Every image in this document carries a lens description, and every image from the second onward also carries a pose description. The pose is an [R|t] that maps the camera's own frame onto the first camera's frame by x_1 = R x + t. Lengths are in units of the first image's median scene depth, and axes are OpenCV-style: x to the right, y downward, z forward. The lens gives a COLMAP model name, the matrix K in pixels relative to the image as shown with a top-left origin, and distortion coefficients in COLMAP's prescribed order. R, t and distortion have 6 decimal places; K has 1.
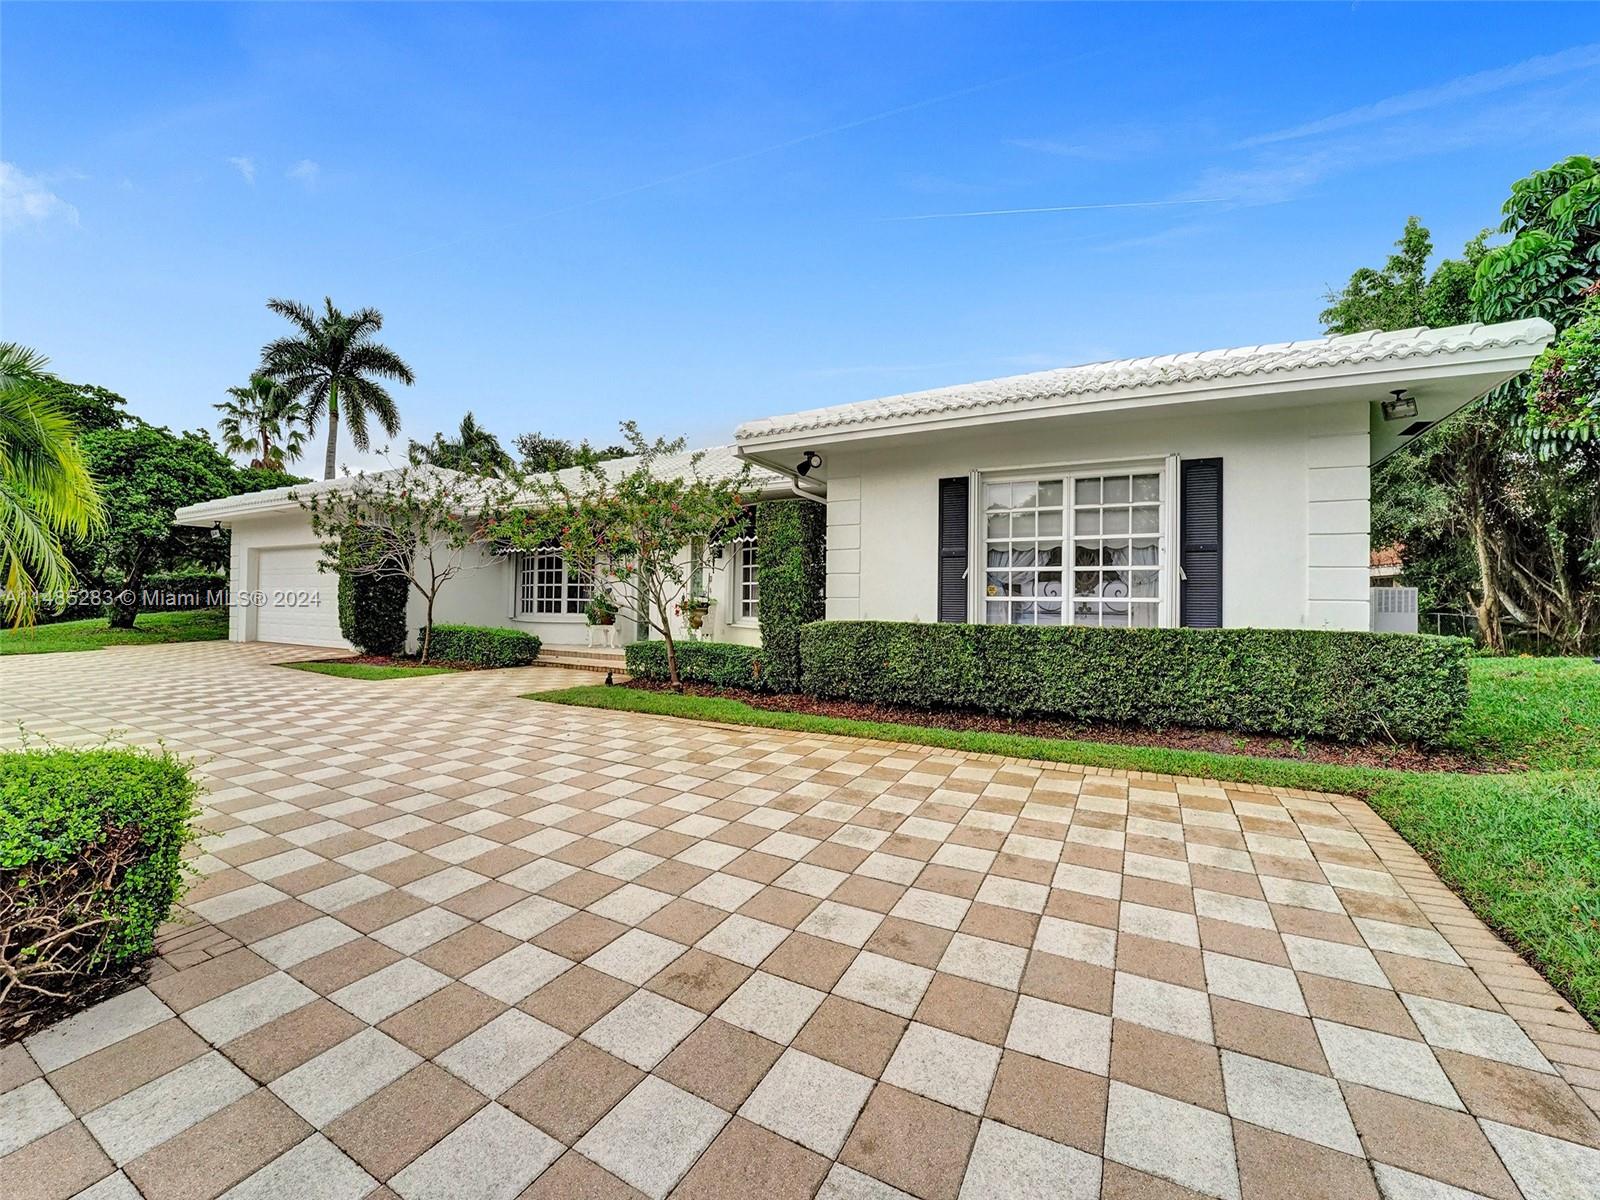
lens RADIAL K [[648.5, 0, 800.0], [0, 648.5, 600.0], [0, 0, 1]] dist [0.000650, 0.000044]
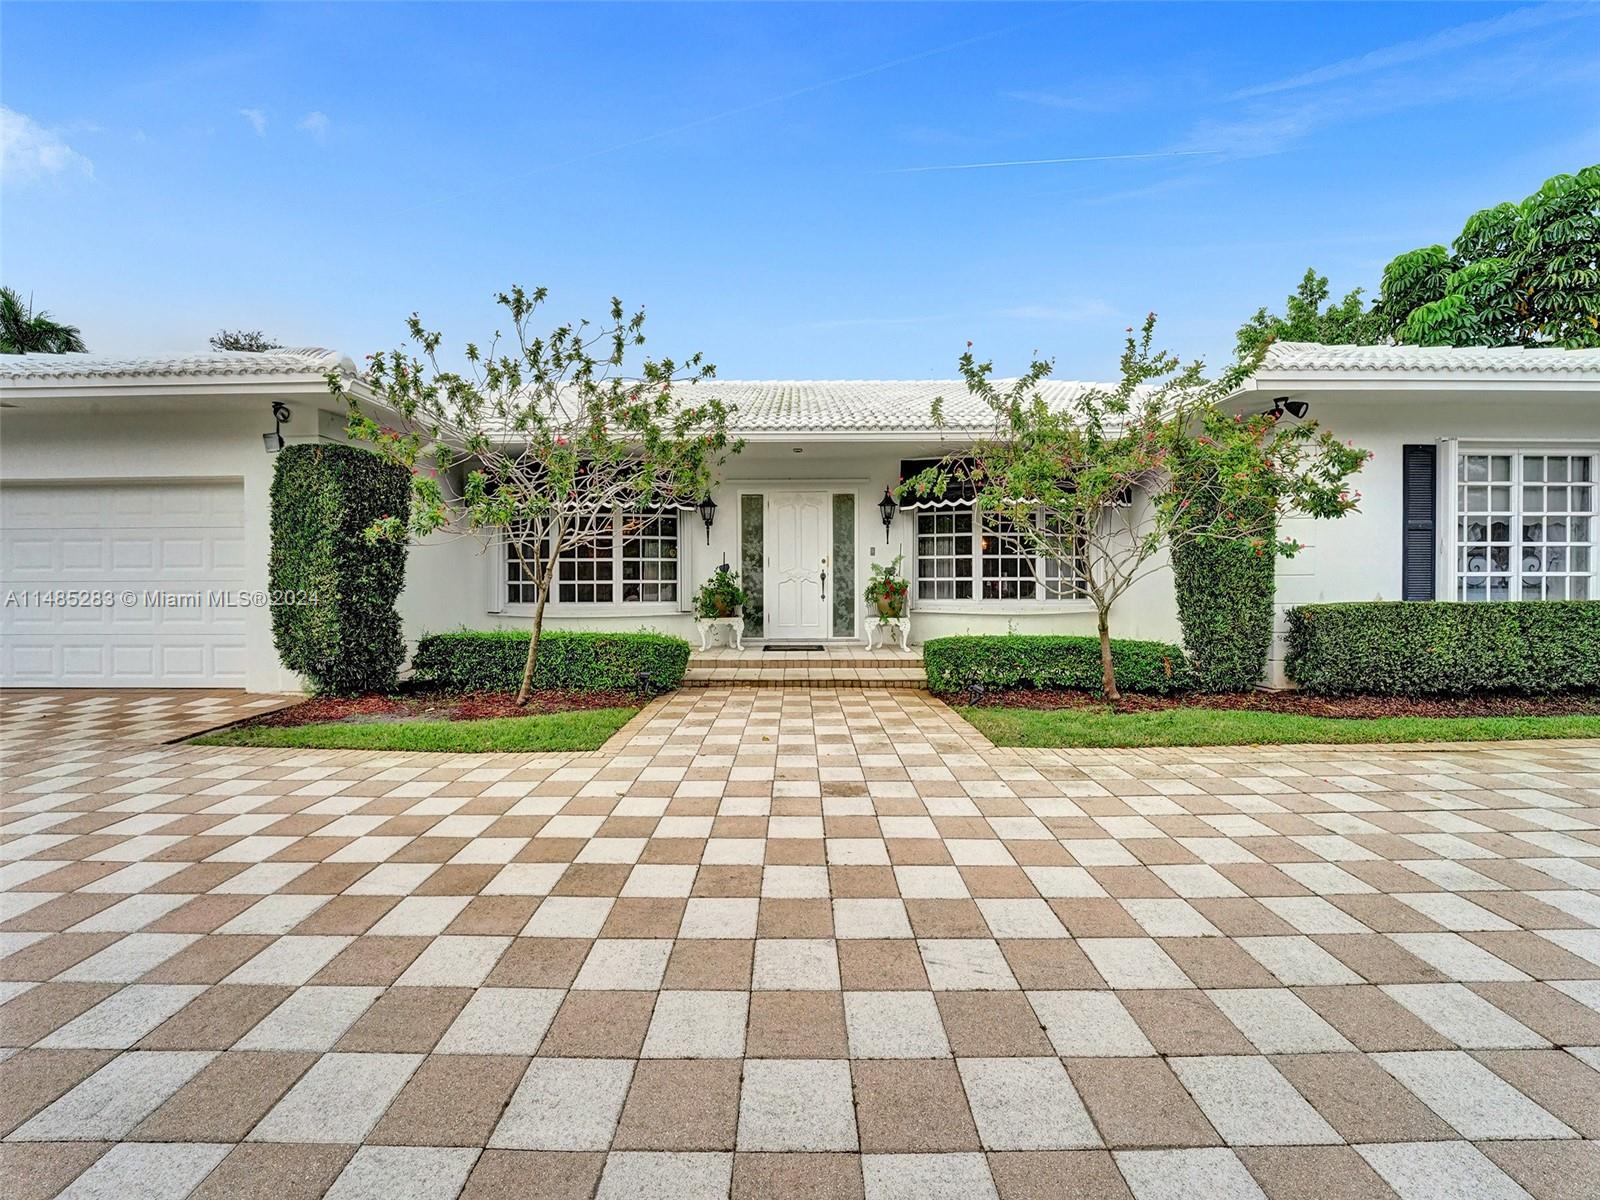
lens RADIAL K [[657.5, 0, 792.7], [0, 657.5, 602.9], [0, 0, 1]] dist [-0.028415, 0.000150]
pose [[0.888449, -0.035711, 0.457585, -0.902086], [0.013719, 0.998589, 0.051295, -0.019723], [-0.458771, -0.039295, 0.887685, 0.544505]]
